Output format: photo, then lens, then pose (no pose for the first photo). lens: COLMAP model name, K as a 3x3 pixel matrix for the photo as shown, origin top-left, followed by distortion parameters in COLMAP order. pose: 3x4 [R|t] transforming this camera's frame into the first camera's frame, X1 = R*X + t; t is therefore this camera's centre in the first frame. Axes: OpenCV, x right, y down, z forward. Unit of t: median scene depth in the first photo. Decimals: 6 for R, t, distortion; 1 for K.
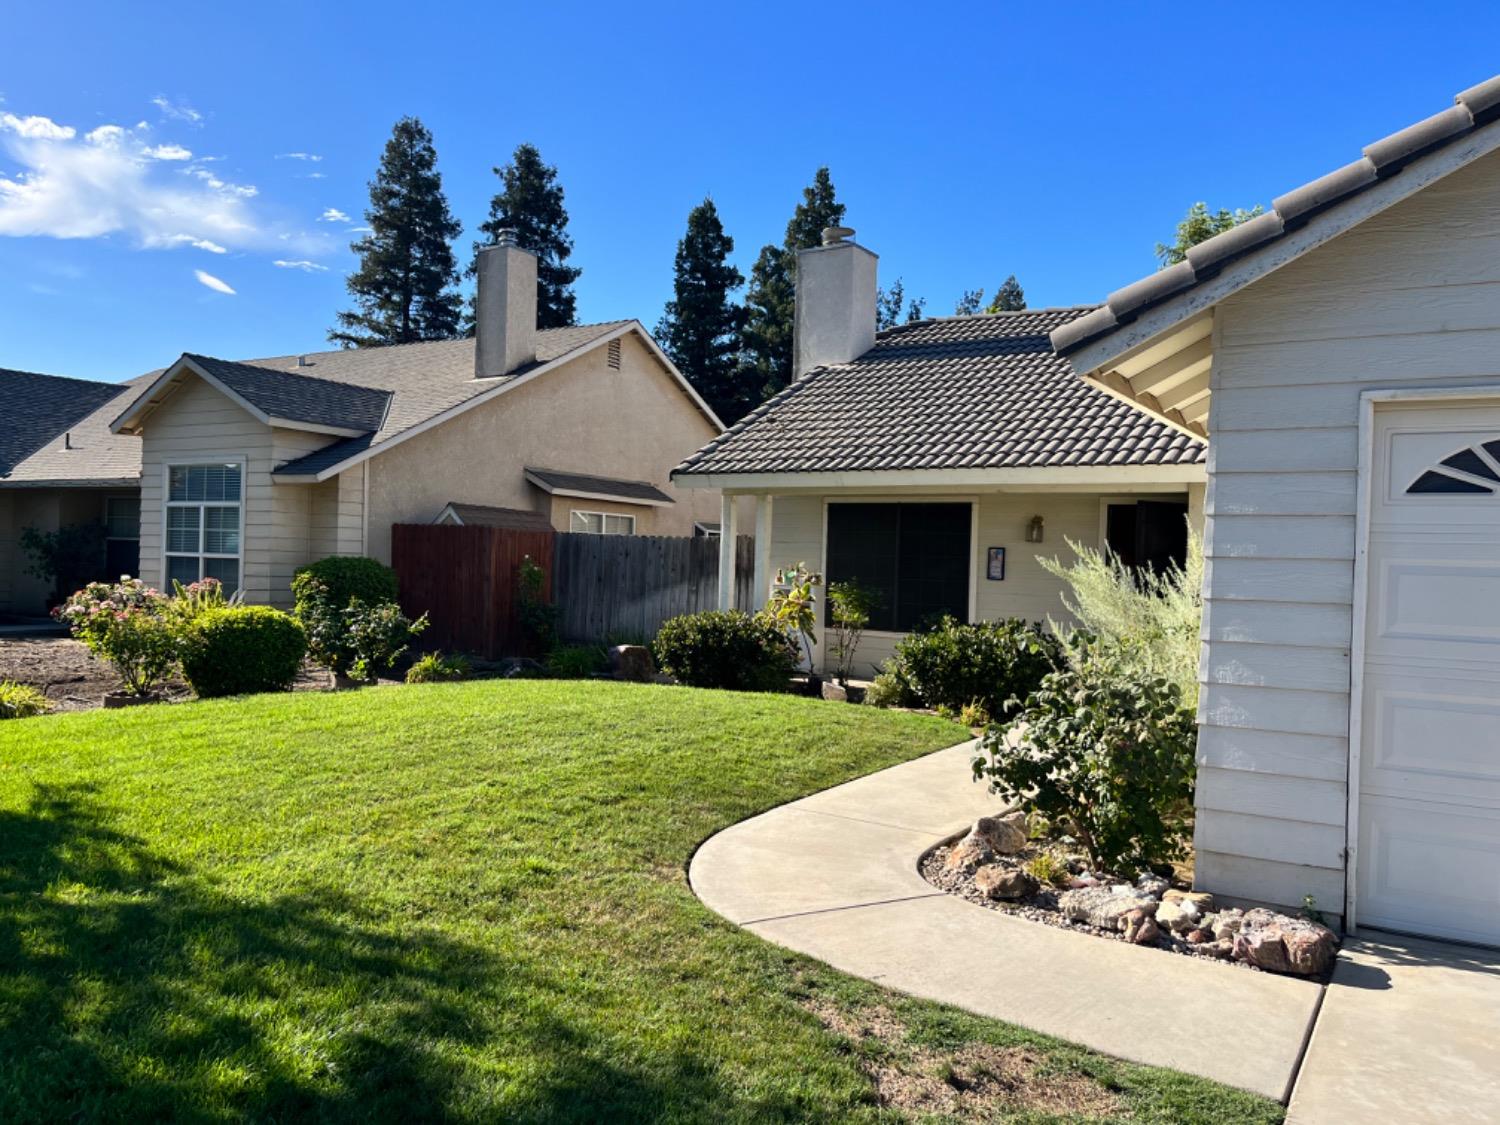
lens RADIAL K [[1119.1, 0, 750.0], [0, 1119.1, 562.5], [0, 0, 1]] dist [0.093888, -0.151221]
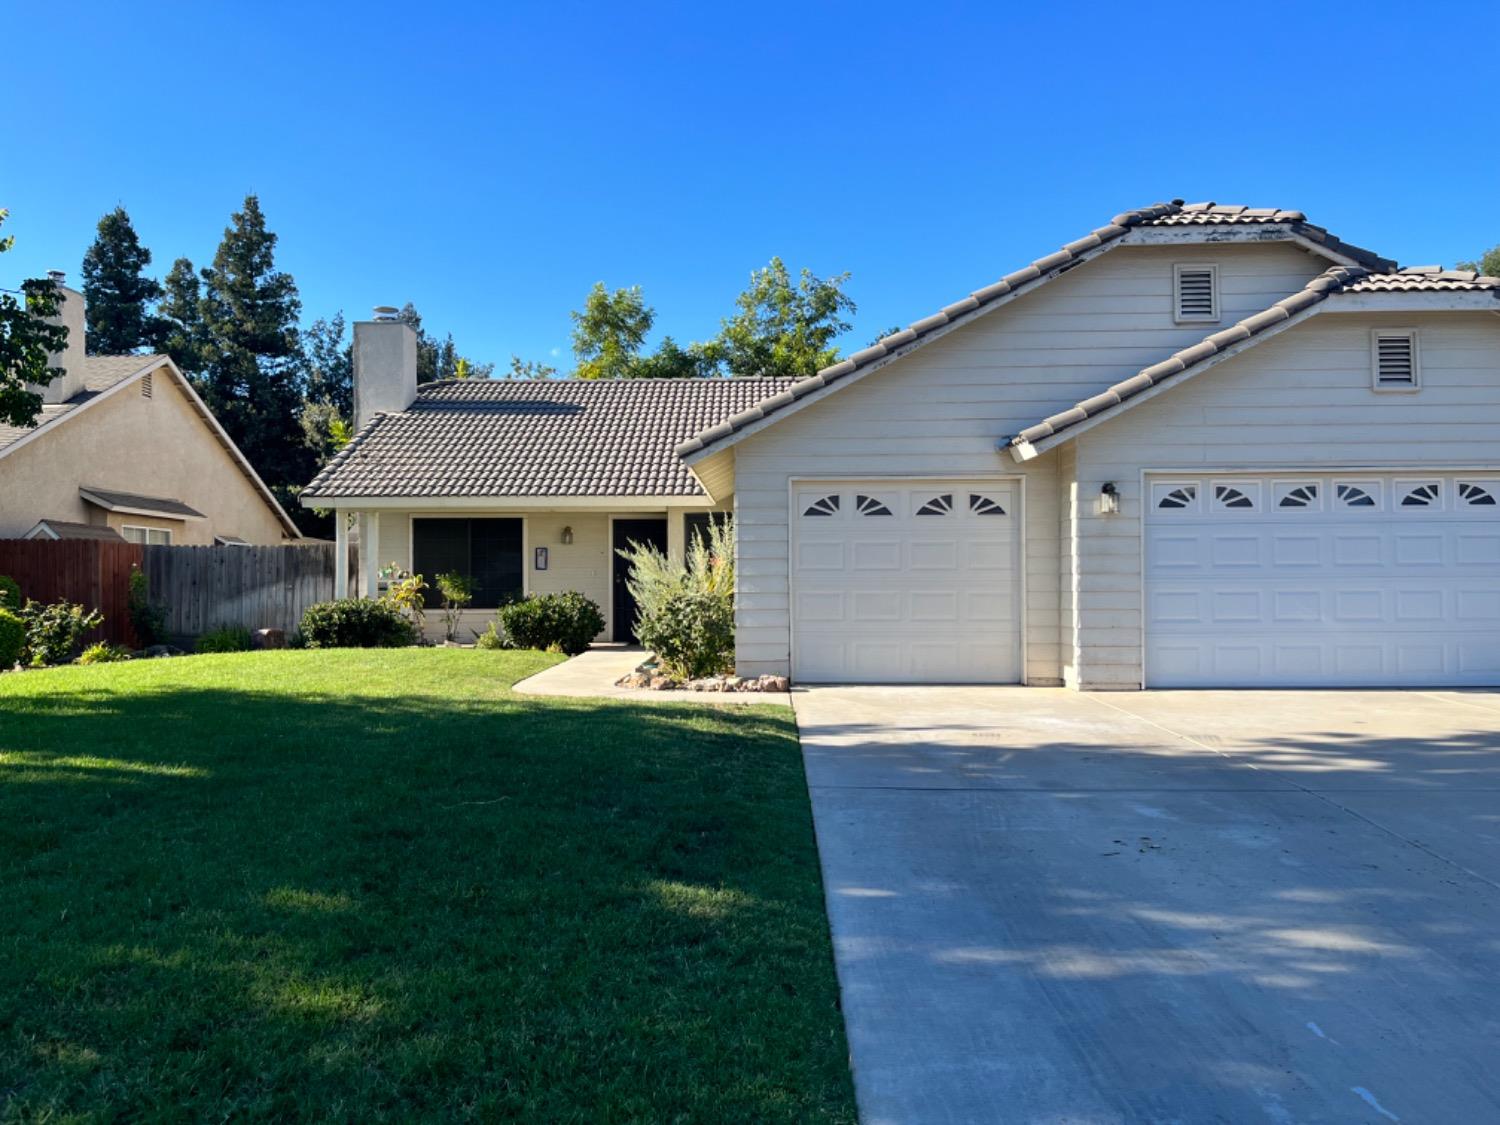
lens RADIAL K [[1153.6, 0, 750.0], [0, 1153.6, 562.5], [0, 0, 1]] dist [-0.007263, -0.044199]
pose [[0.852674, -0.023957, 0.521894, -0.230789], [0.030179, 0.999539, -0.003424, 0.013185], [-0.521572, 0.018670, 0.853003, -0.301975]]
